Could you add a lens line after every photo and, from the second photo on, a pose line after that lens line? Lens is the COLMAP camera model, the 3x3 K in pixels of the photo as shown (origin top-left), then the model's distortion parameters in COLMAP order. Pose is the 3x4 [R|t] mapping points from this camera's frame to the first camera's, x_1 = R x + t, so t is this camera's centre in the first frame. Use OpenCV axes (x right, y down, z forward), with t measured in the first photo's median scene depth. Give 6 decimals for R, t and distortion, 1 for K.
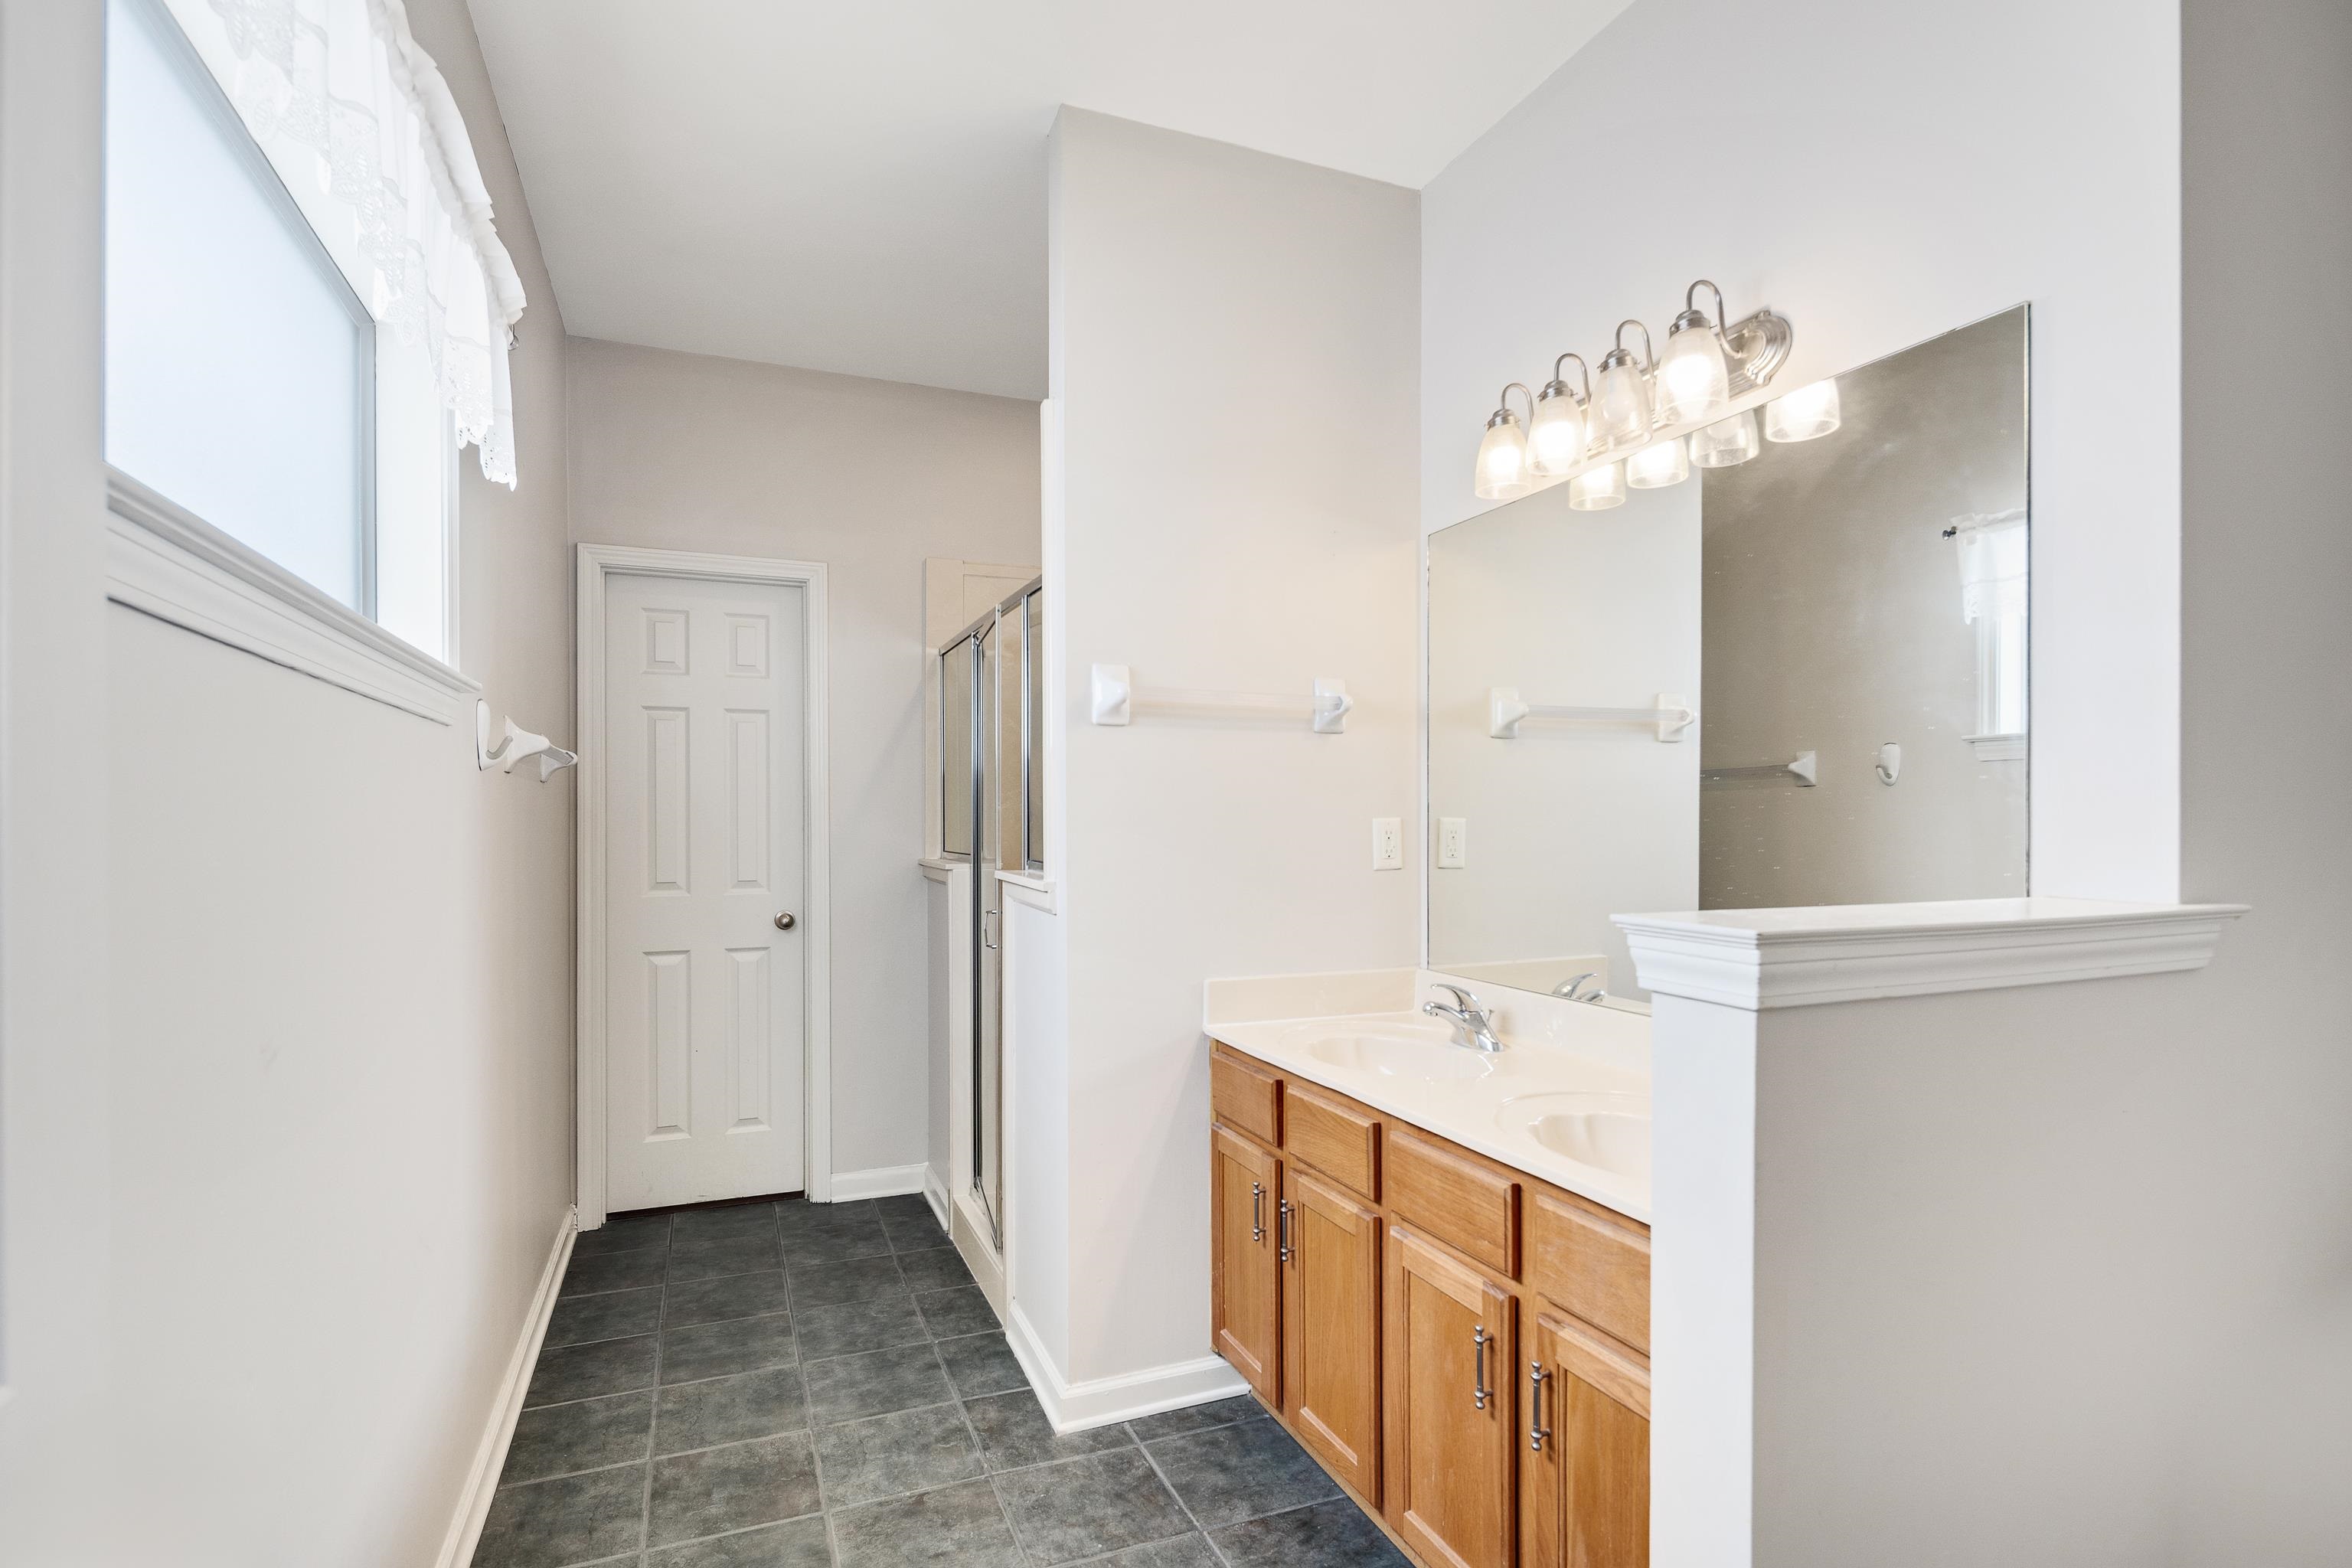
lens RADIAL K [[1144.8, 0, 1168.9], [0, 1144.8, 792.8], [0, 0, 1]] dist [-0.000910, -0.000611]
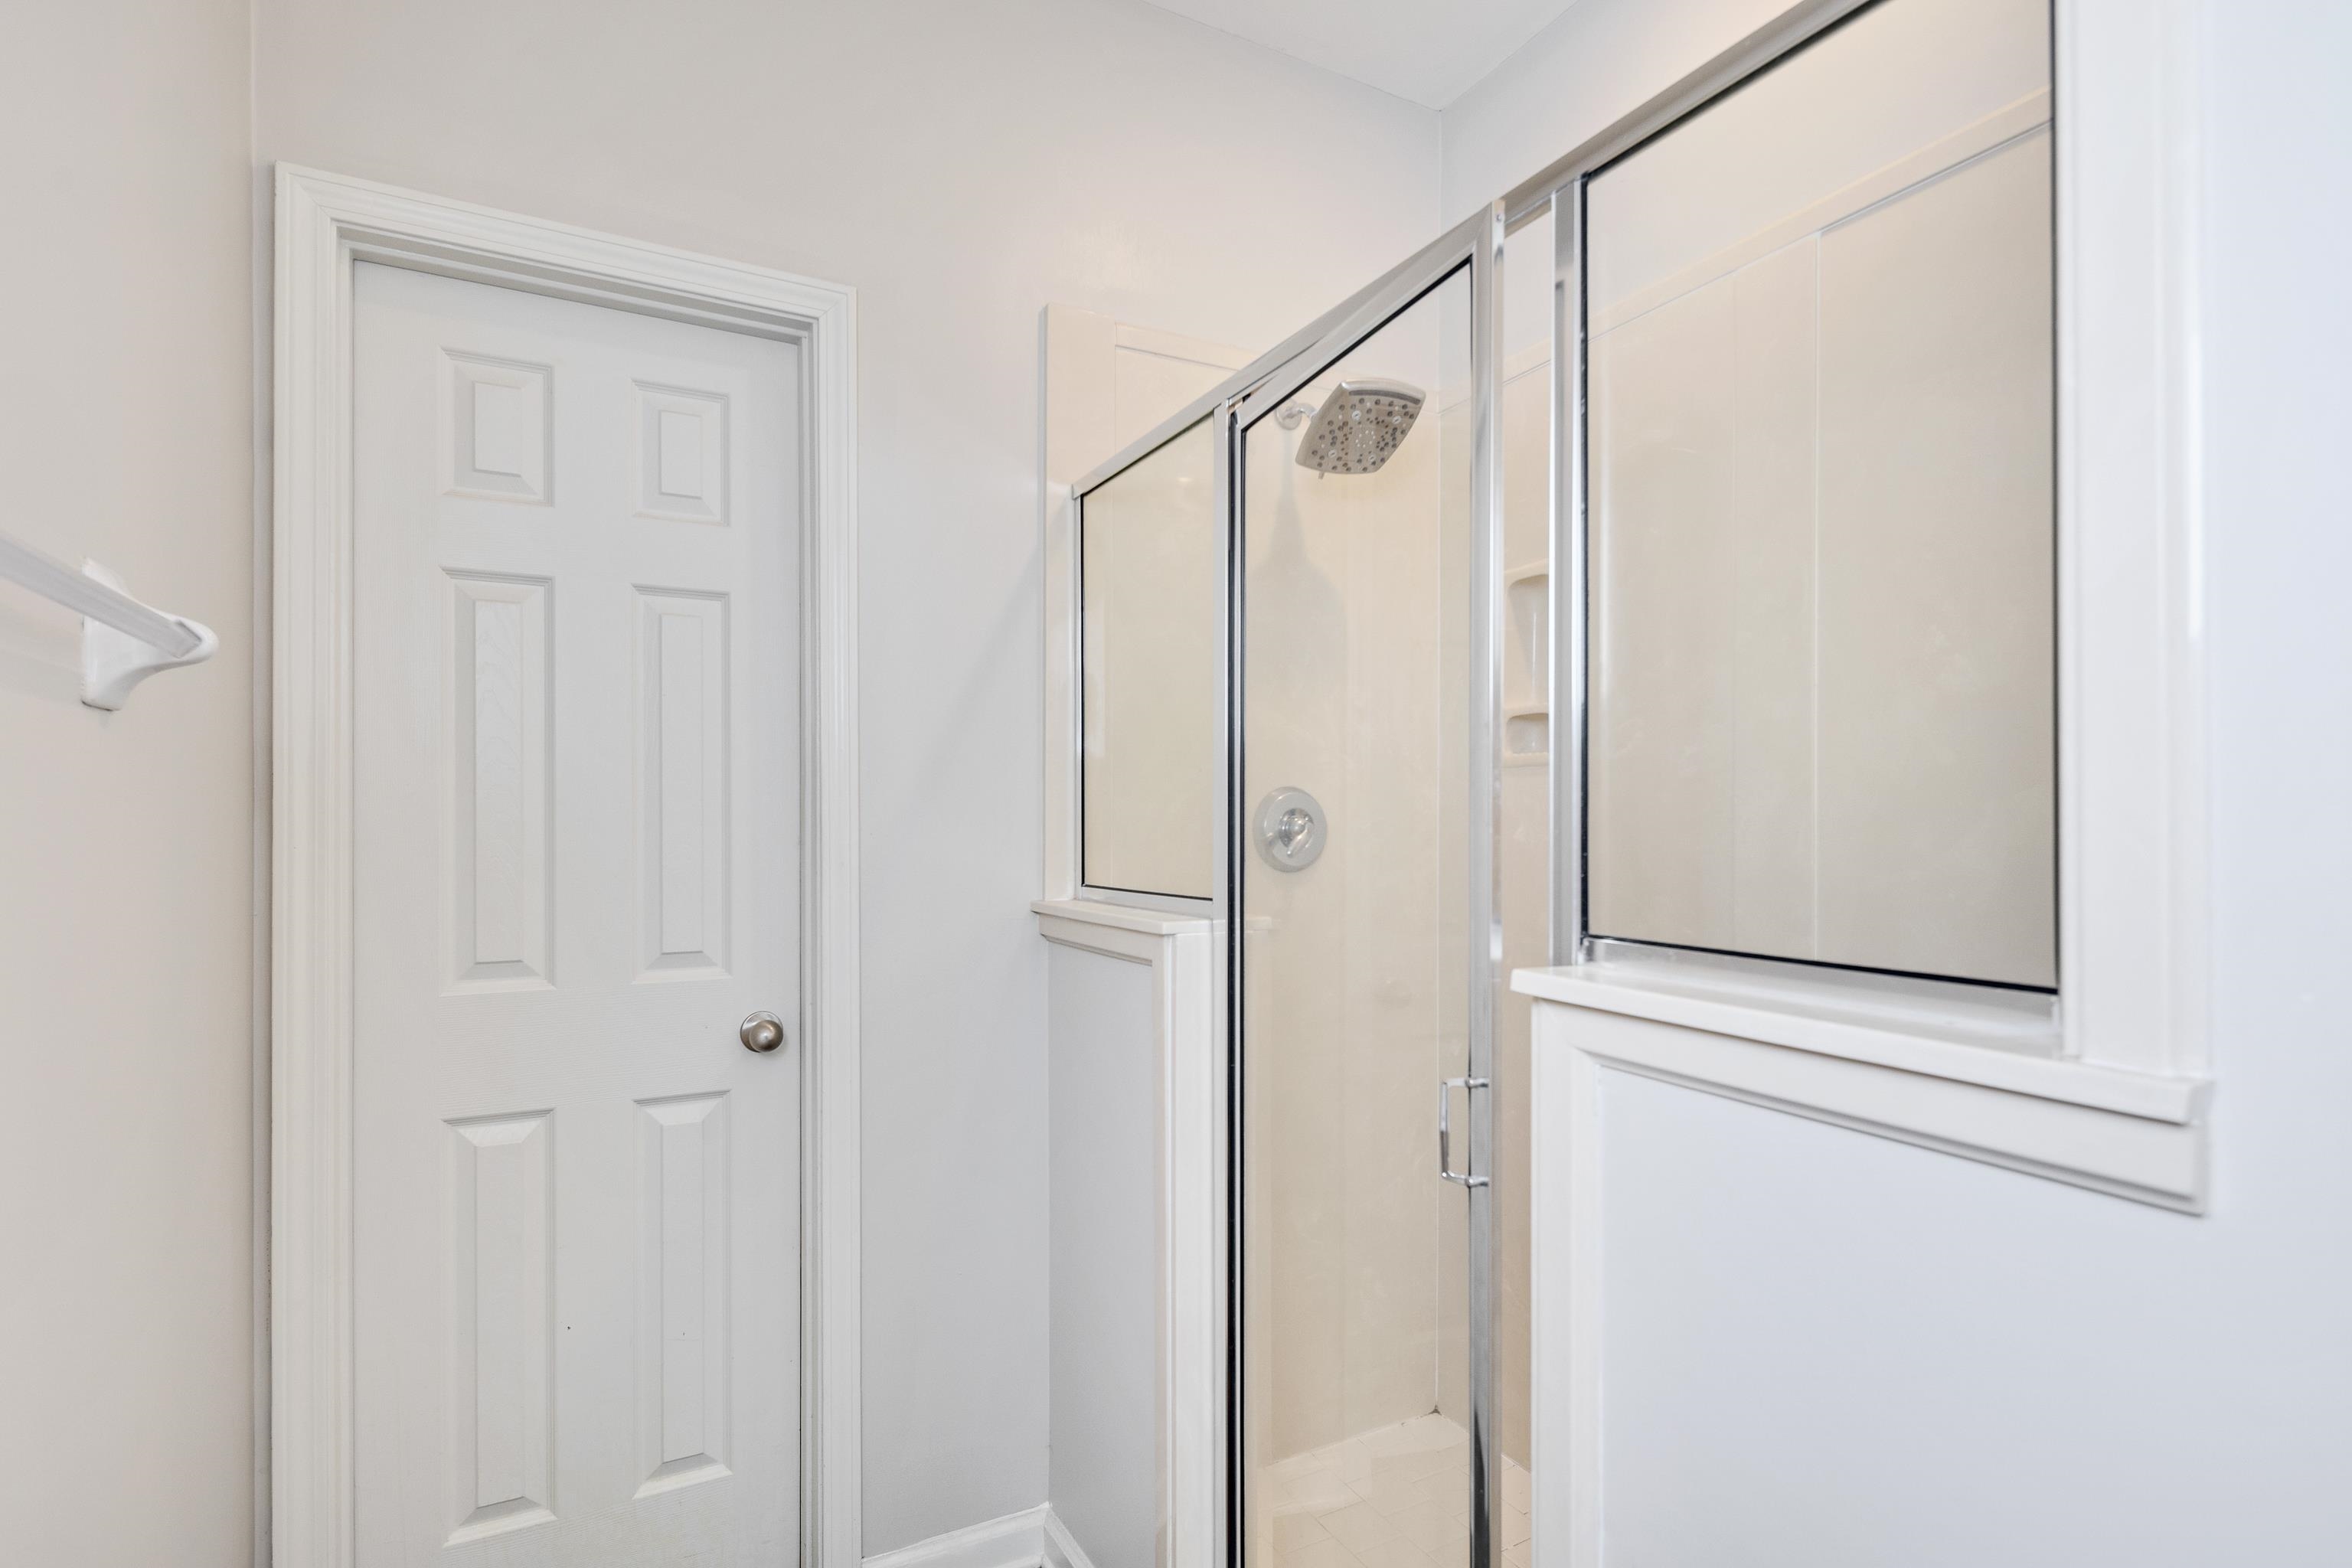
lens RADIAL K [[1144.8, 0, 1183.3], [0, 1144.8, 802.6], [0, 0, 1]] dist [-0.000910, -0.000611]
pose [[0.994147, 0.003002, 0.107991, -0.214569], [-0.003044, 0.999995, 0.000224, 0.014519], [-0.107990, -0.000552, 0.994152, 0.510034]]
